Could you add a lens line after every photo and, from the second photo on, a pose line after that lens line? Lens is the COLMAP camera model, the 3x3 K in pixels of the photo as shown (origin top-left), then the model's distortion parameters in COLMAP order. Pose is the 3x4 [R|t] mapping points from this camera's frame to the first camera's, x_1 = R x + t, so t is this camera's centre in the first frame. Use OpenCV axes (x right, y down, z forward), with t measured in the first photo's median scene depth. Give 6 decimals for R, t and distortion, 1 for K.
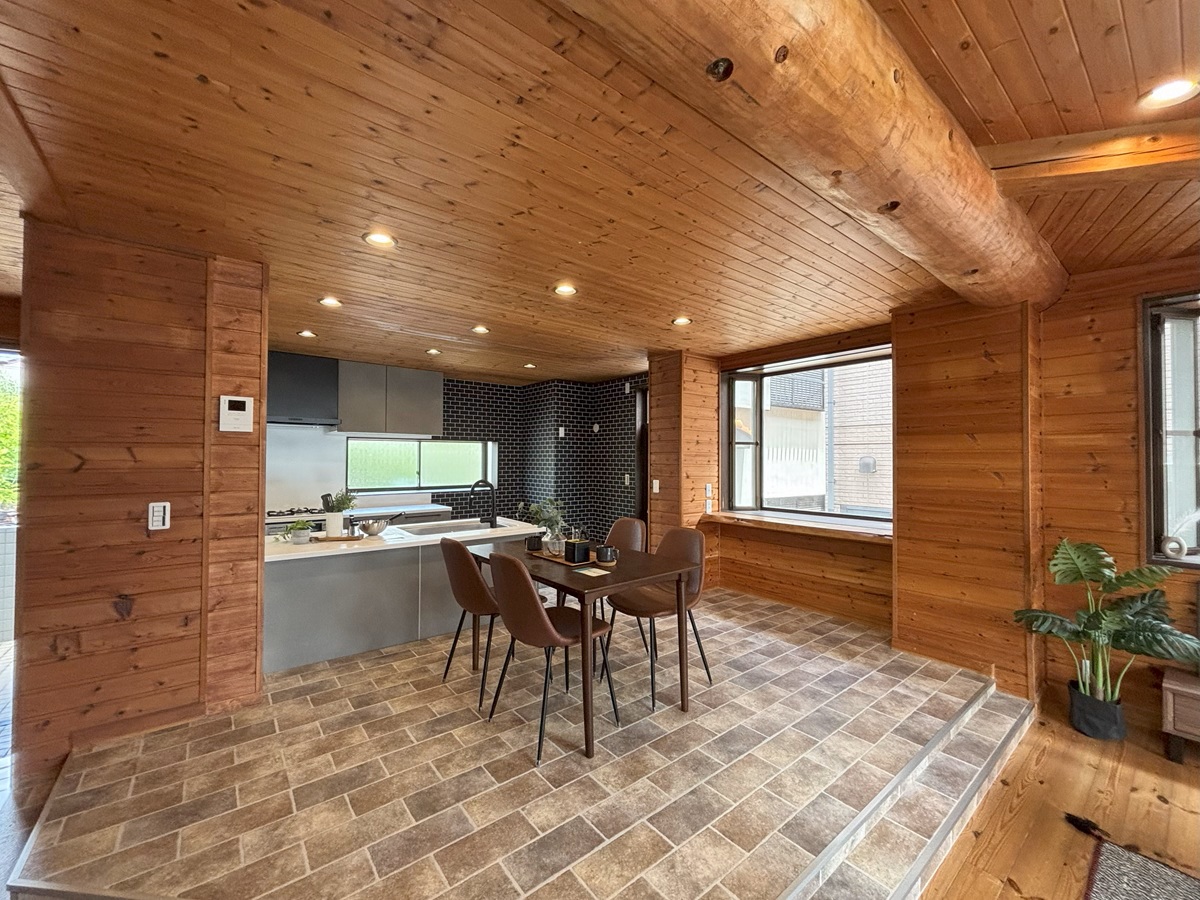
lens RADIAL K [[482.5, 0, 600.0], [0, 482.5, 450.0], [0, 0, 1]] dist [-0.003025, -0.000211]
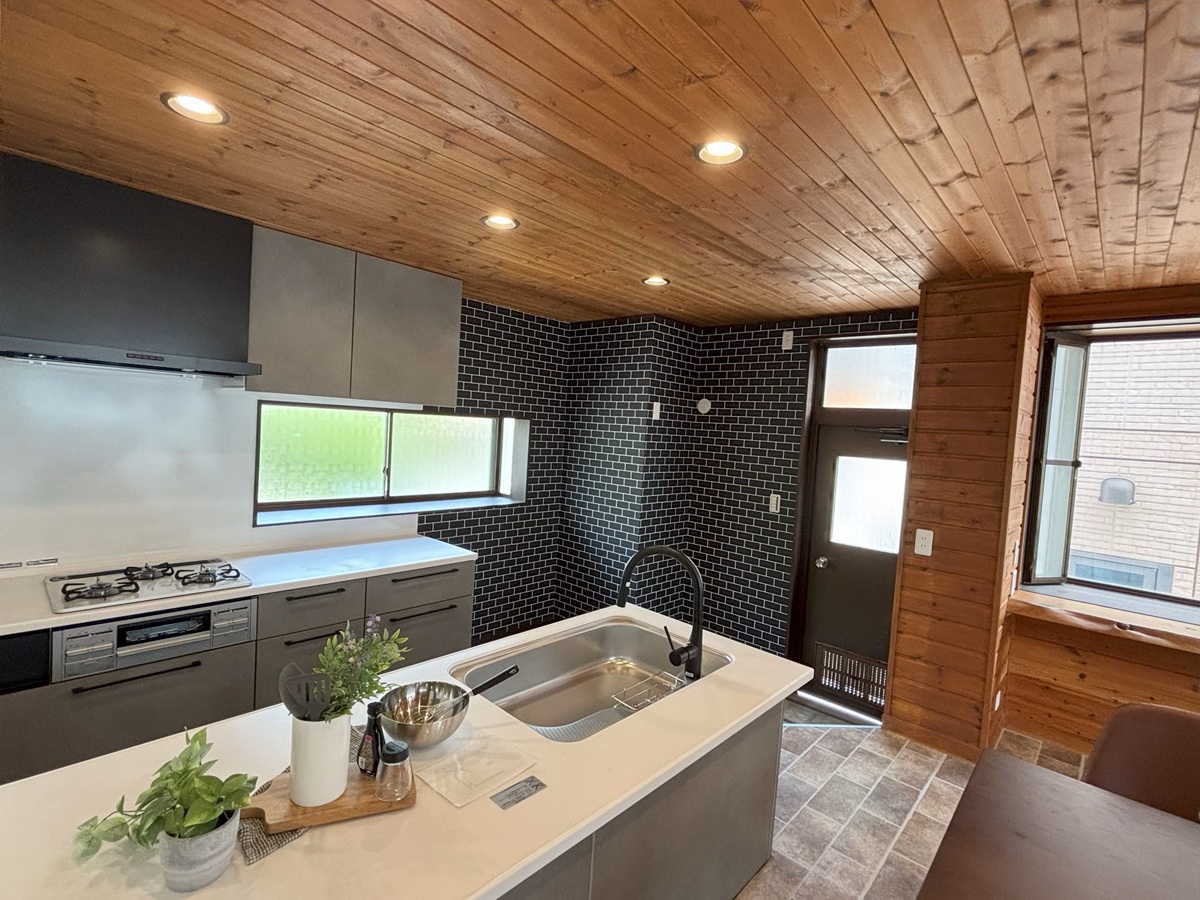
lens RADIAL K [[579.4, 0, 600.0], [0, 579.4, 450.0], [0, 0, 1]] dist [-0.028119, -0.000213]
pose [[0.990432, 0.051233, 0.128138, -0.254604], [-0.059042, 0.996575, 0.057898, -0.030185], [-0.124733, -0.064910, 0.990065, 0.382922]]
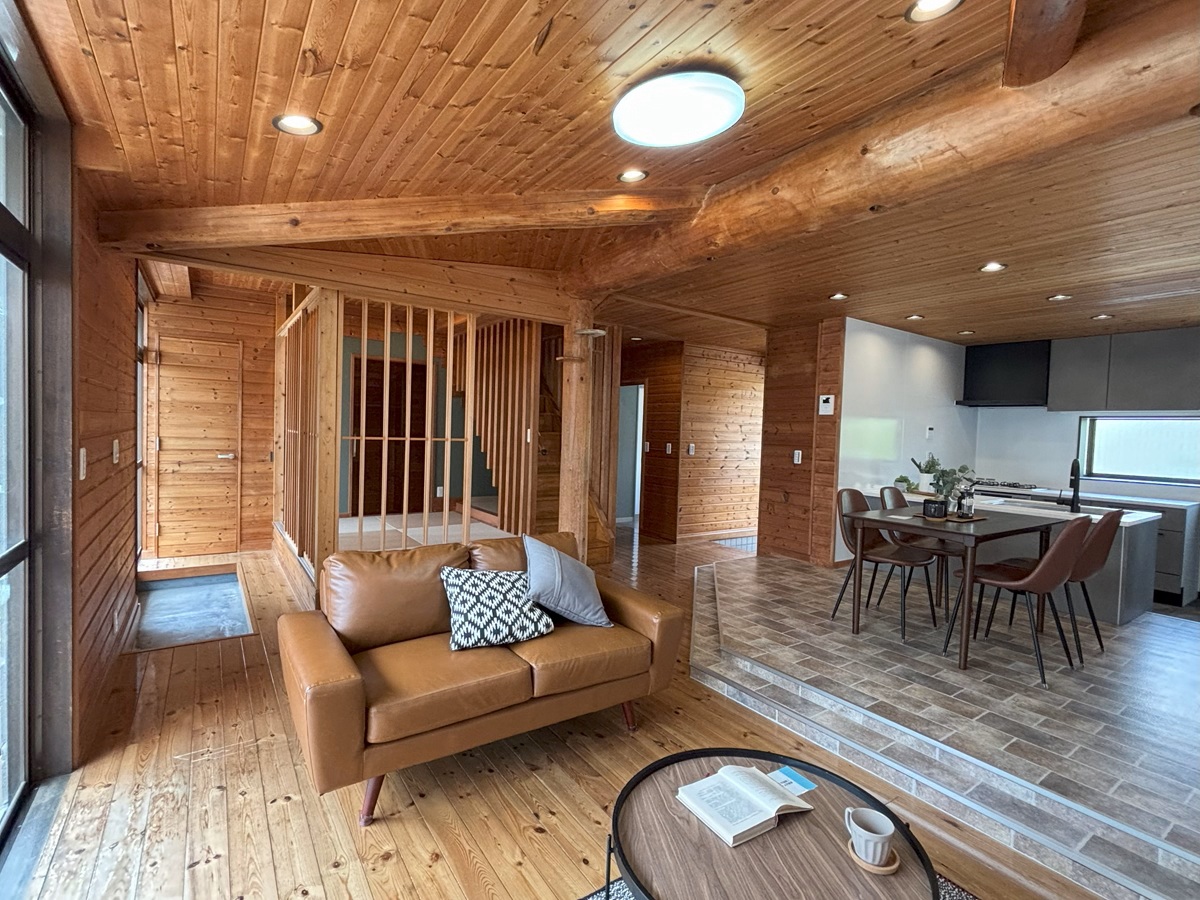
lens RADIAL K [[579.4, 0, 600.0], [0, 579.4, 450.0], [0, 0, 1]] dist [-0.028119, -0.000213]
pose [[-0.071192, 0.028070, -0.997068, 0.600552], [-0.013695, 0.999482, 0.029116, 0.017645], [0.997369, 0.015727, -0.070771, 0.123701]]
